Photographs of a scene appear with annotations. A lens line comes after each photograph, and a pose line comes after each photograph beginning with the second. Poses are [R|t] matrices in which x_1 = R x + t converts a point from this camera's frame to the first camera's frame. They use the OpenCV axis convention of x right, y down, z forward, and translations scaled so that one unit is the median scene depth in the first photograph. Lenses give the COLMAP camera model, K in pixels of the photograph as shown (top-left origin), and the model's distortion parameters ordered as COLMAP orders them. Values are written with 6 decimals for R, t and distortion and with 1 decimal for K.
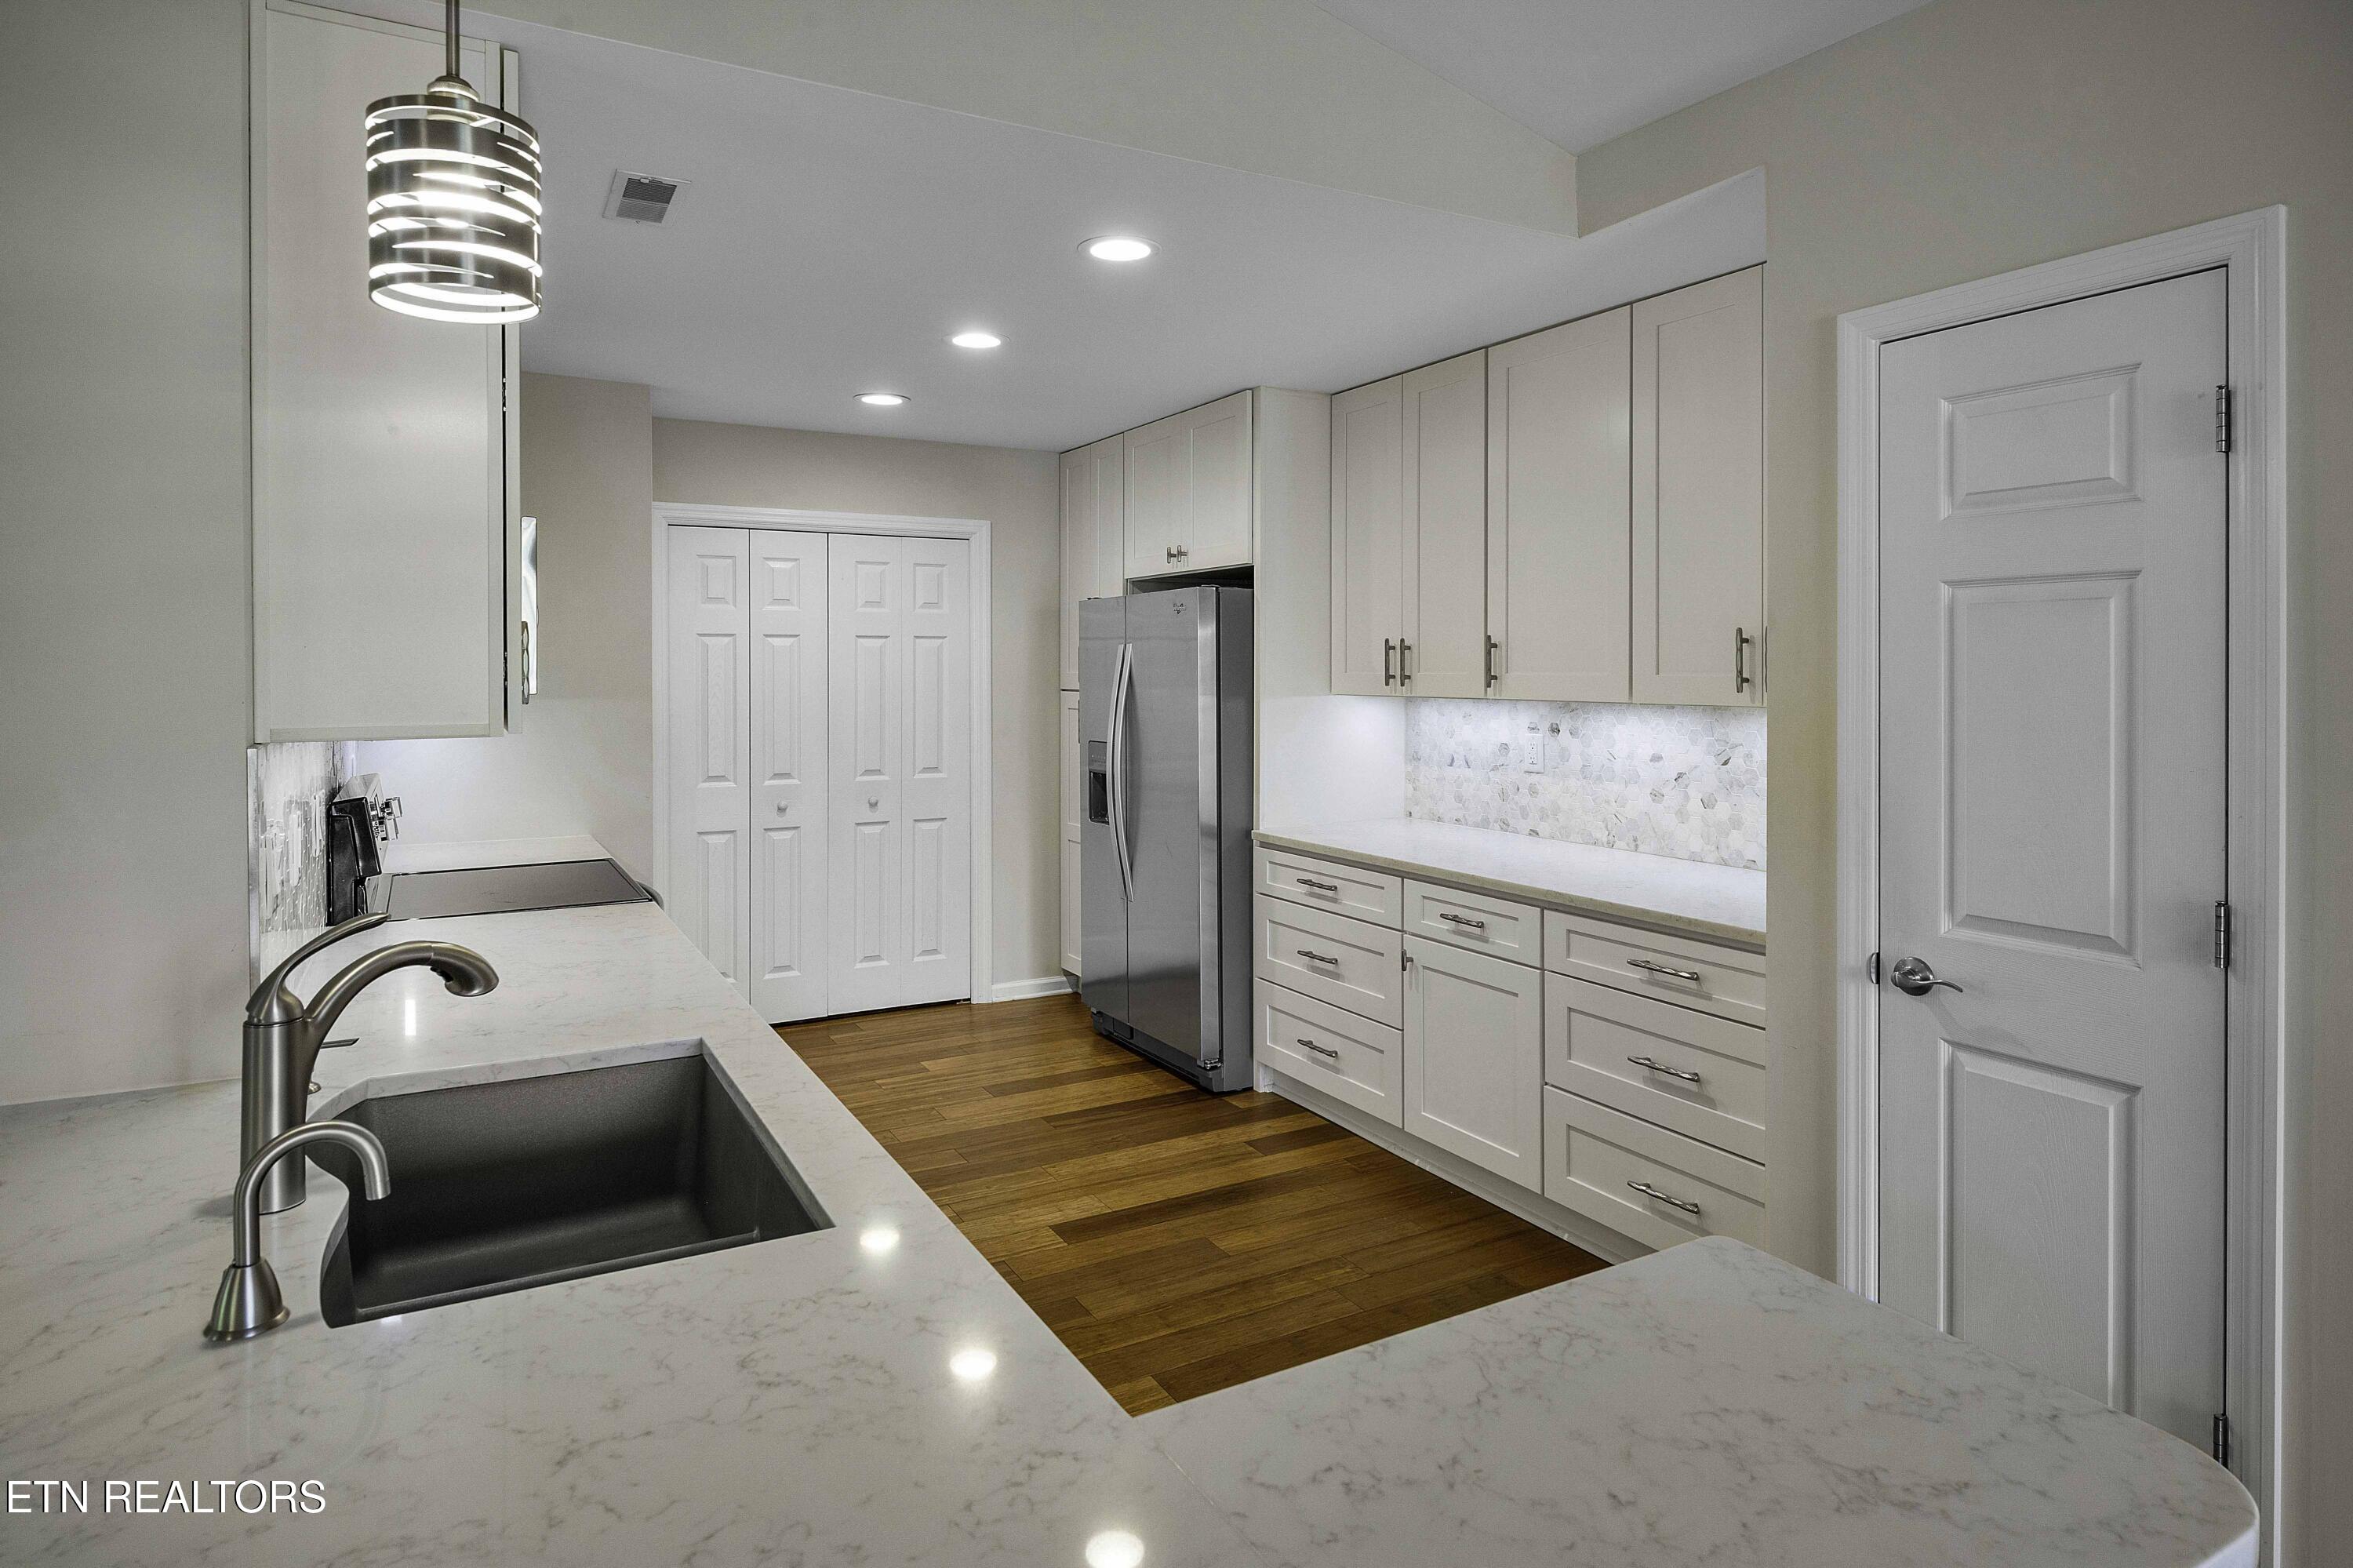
lens RADIAL K [[1351.4, 0, 1182.8], [0, 1351.4, 659.5], [0, 0, 1]] dist [0.002359, 0.002374]
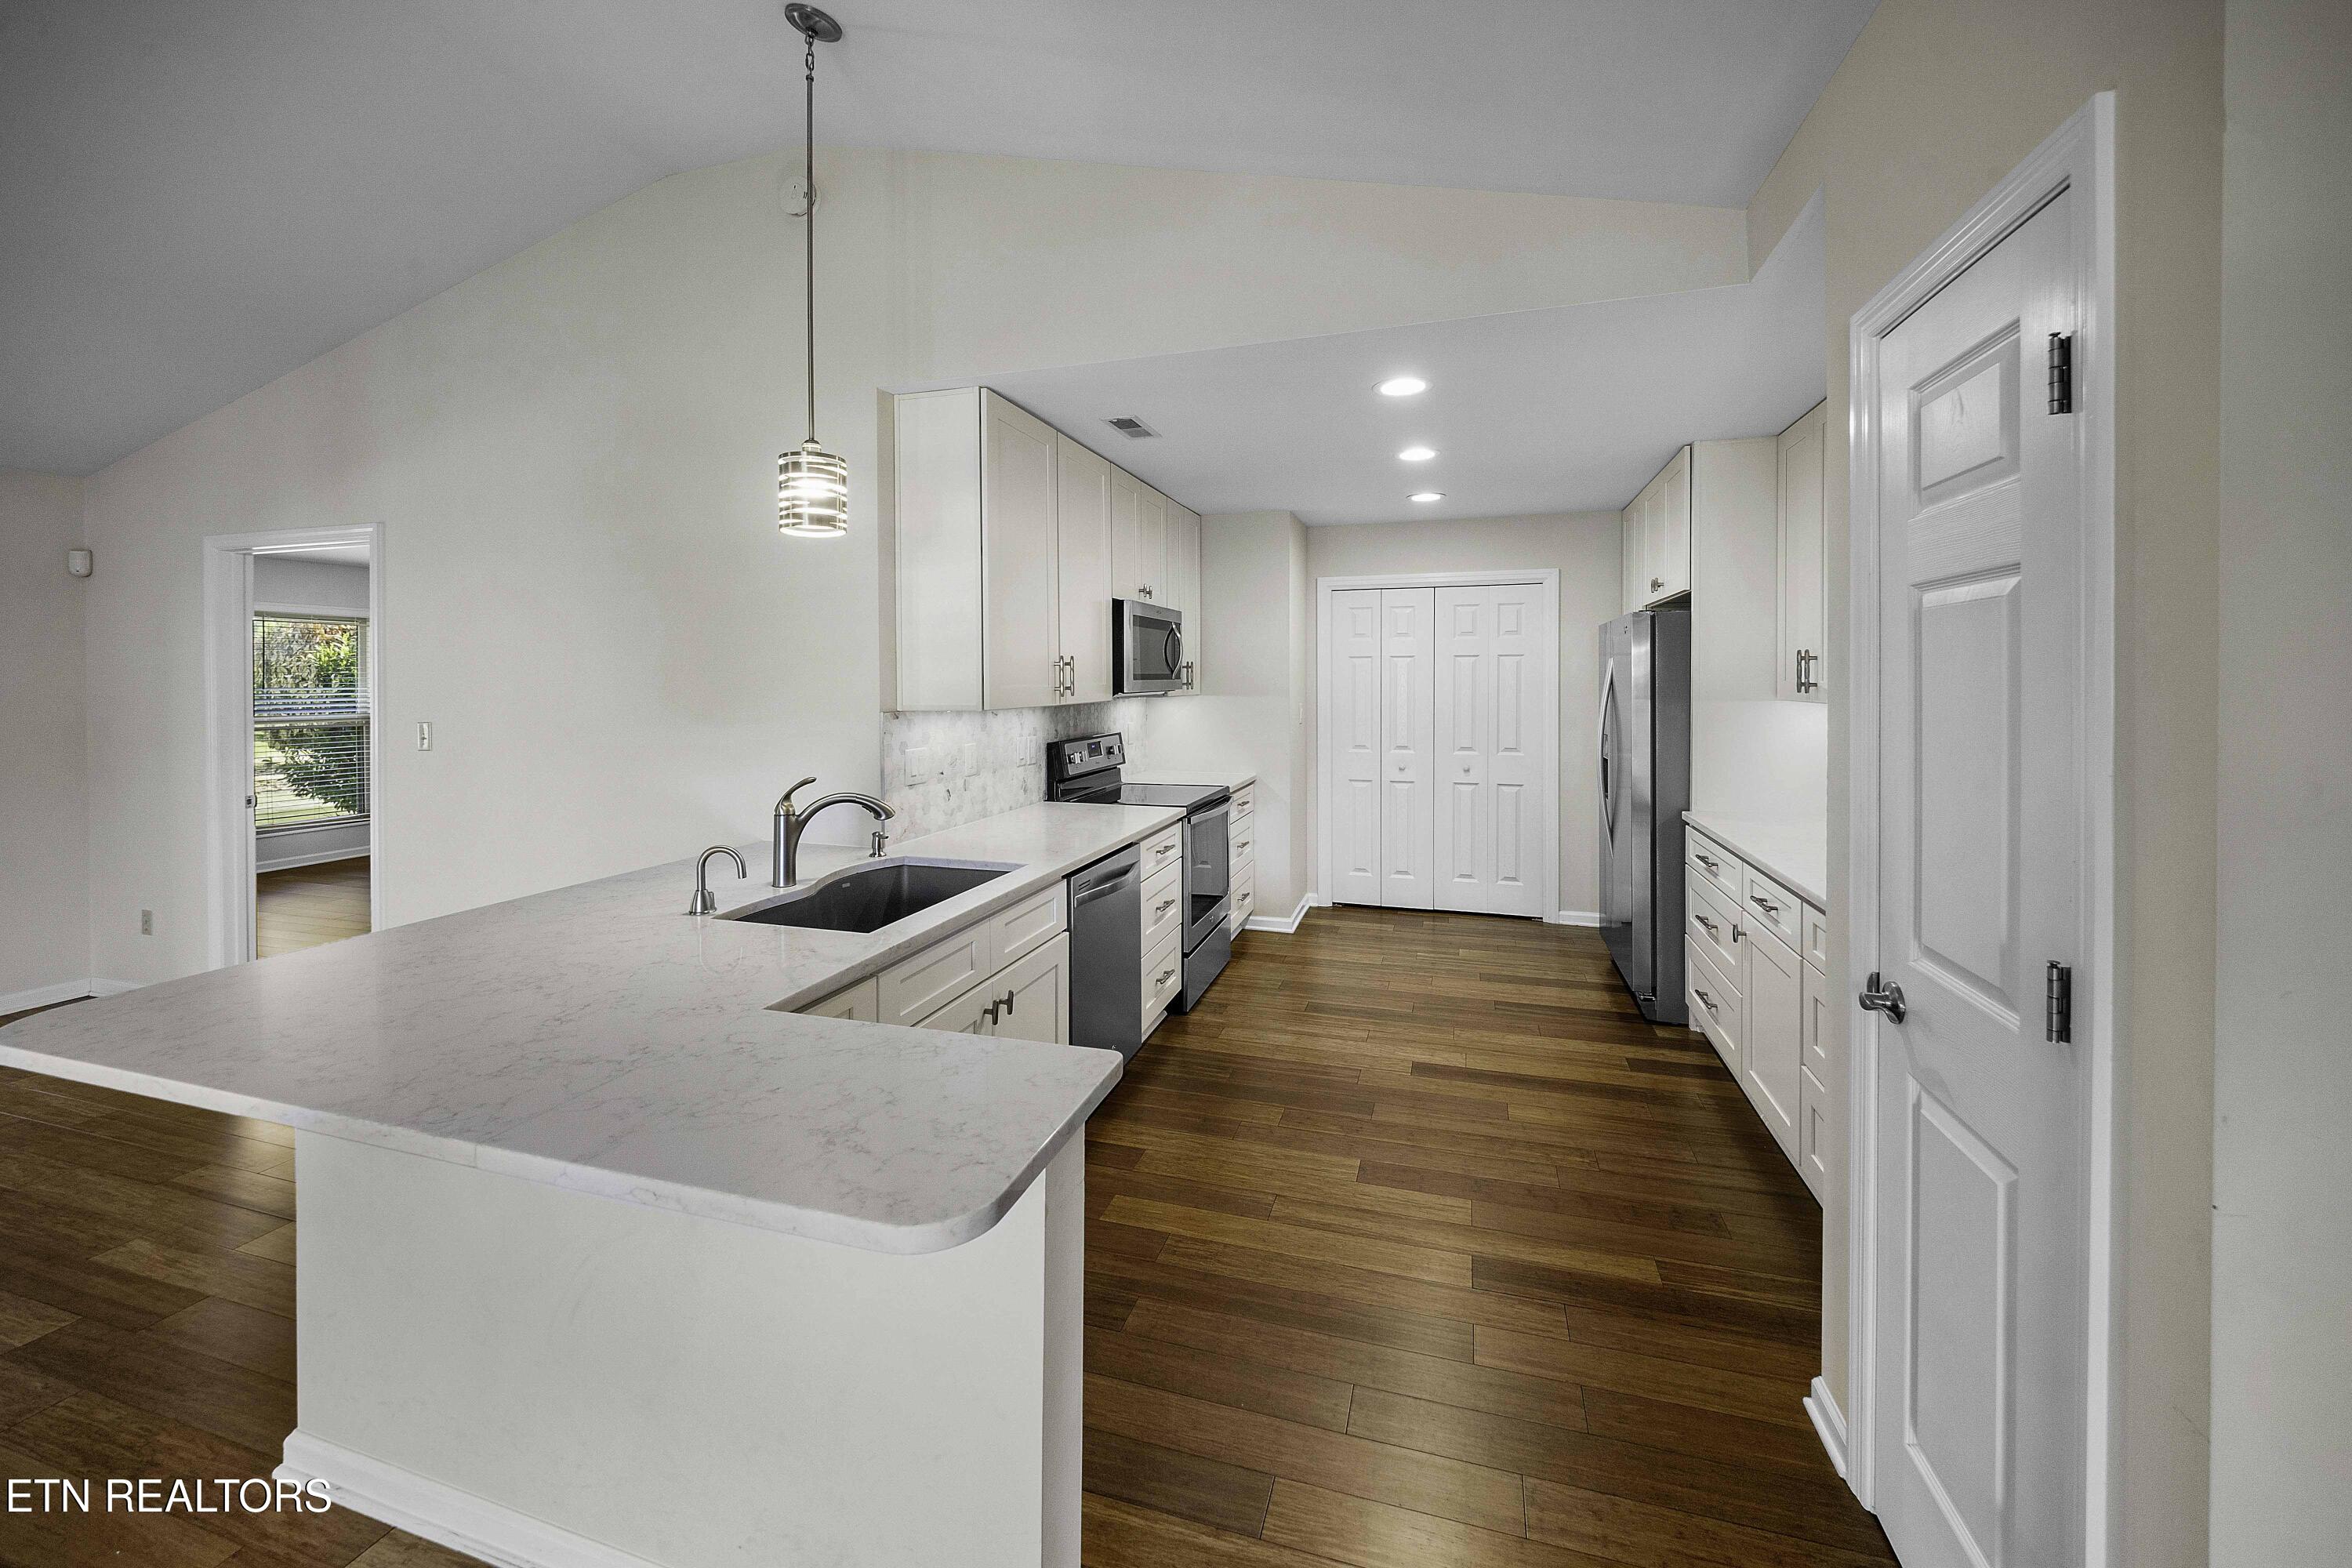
lens RADIAL K [[882.3, 0, 1085.9], [0, 882.3, 674.2], [0, 0, 1]] dist [0.000747, -0.000171]
pose [[0.680932, -0.005798, -0.732324, 0.314697], [0.007919, 0.999968, -0.000554, 0.000355], [0.732304, -0.005422, 0.680956, 0.086720]]
